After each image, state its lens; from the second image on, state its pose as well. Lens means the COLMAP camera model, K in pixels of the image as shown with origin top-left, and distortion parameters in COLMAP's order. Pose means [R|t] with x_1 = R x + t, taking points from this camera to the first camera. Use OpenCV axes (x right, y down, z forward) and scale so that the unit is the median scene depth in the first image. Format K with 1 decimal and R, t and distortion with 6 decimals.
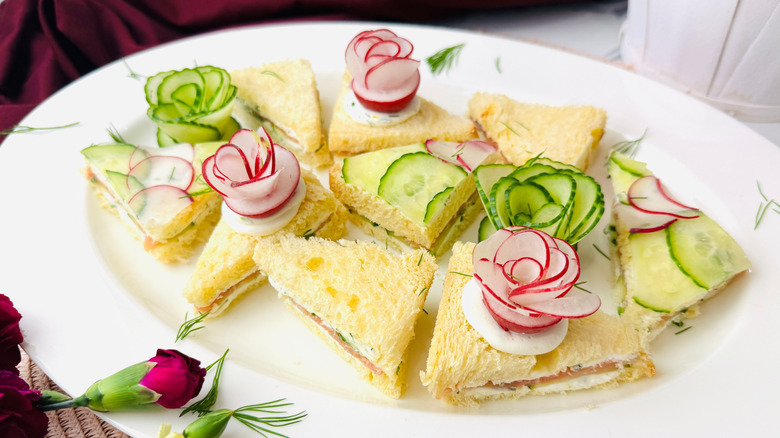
lens RADIAL K [[717.5, 0, 390.0], [0, 717.5, 219.0], [0, 0, 1]] dist [0.119678, -0.458234]
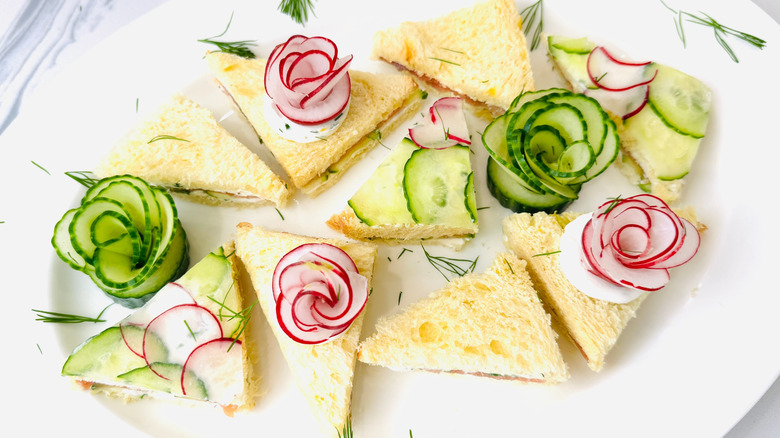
lens RADIAL K [[717.5, 0, 390.0], [0, 717.5, 219.0], [0, 0, 1]] dist [0.119678, -0.458234]
pose [[0.767405, -0.581182, 0.270771, -0.293002], [0.418922, 0.774204, 0.474461, -0.496141], [-0.485380, -0.250672, 0.837598, 0.224692]]
